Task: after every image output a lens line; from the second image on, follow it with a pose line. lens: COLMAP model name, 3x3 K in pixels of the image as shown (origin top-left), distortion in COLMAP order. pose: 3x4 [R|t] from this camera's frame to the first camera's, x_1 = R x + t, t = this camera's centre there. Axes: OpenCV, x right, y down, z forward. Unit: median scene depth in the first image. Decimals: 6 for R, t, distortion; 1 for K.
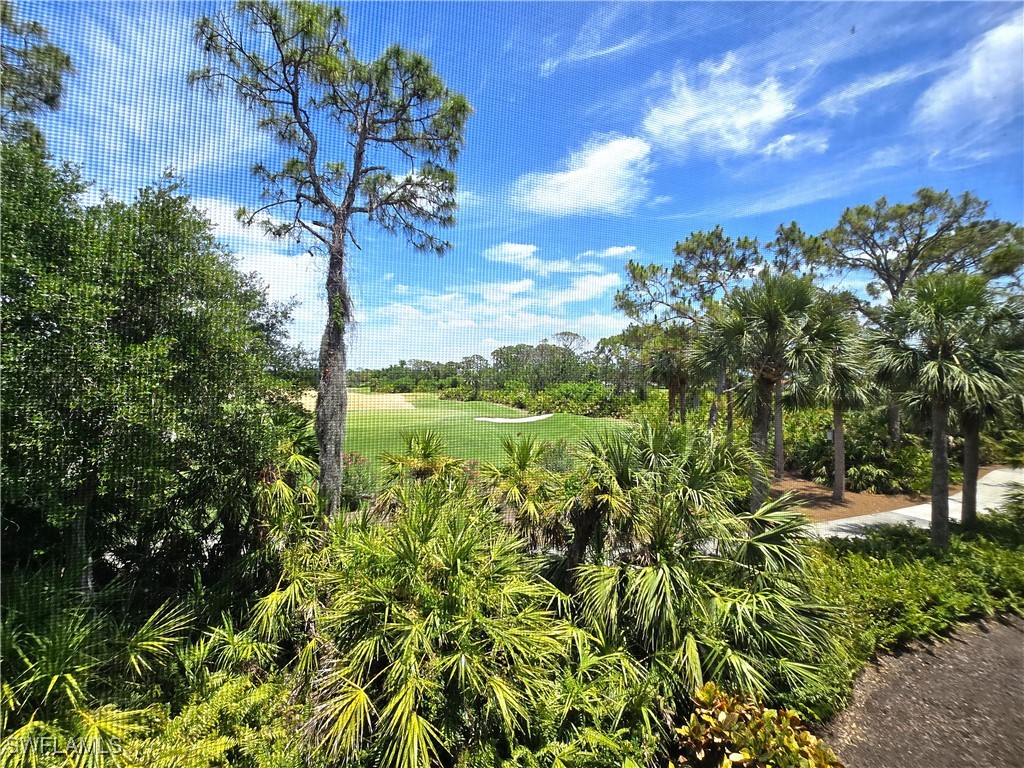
lens RADIAL K [[418.7, 0, 520.6], [0, 418.7, 383.2], [0, 0, 1]] dist [-0.001718, -0.000075]
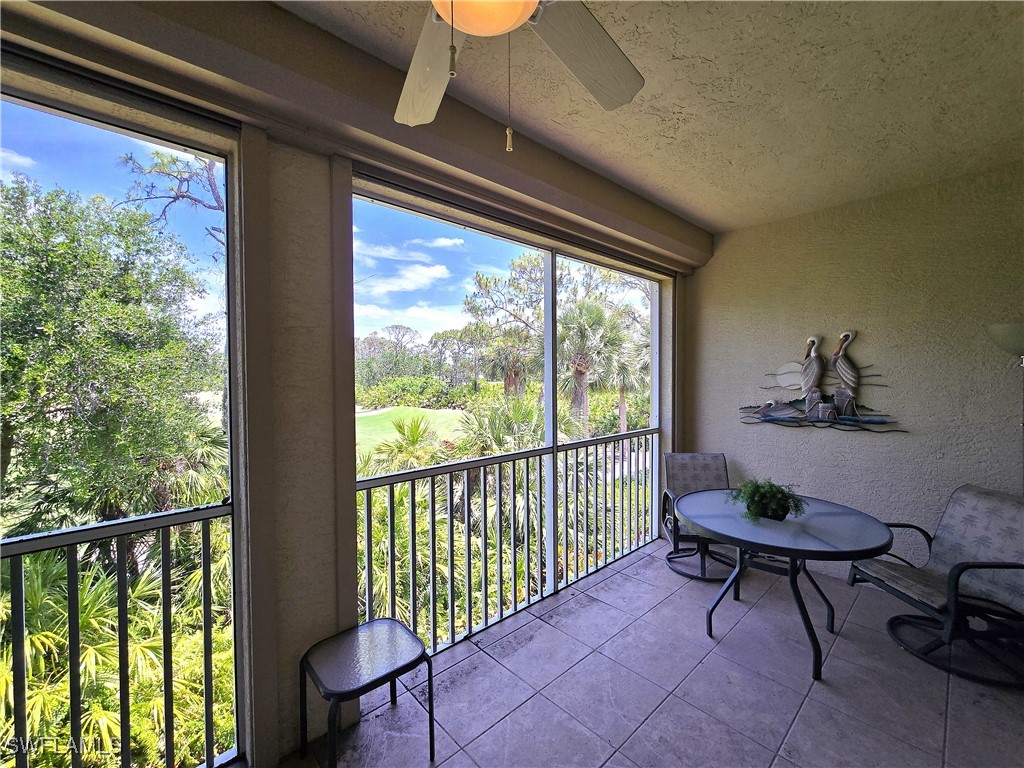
lens RADIAL K [[418.7, 0, 520.6], [0, 418.7, 383.2], [0, 0, 1]] dist [-0.001718, -0.000075]
pose [[0.919627, -0.019544, 0.392307, -0.088776], [0.013418, 0.999742, 0.018352, 0.001882], [-0.392564, -0.011613, 0.919651, -0.132180]]
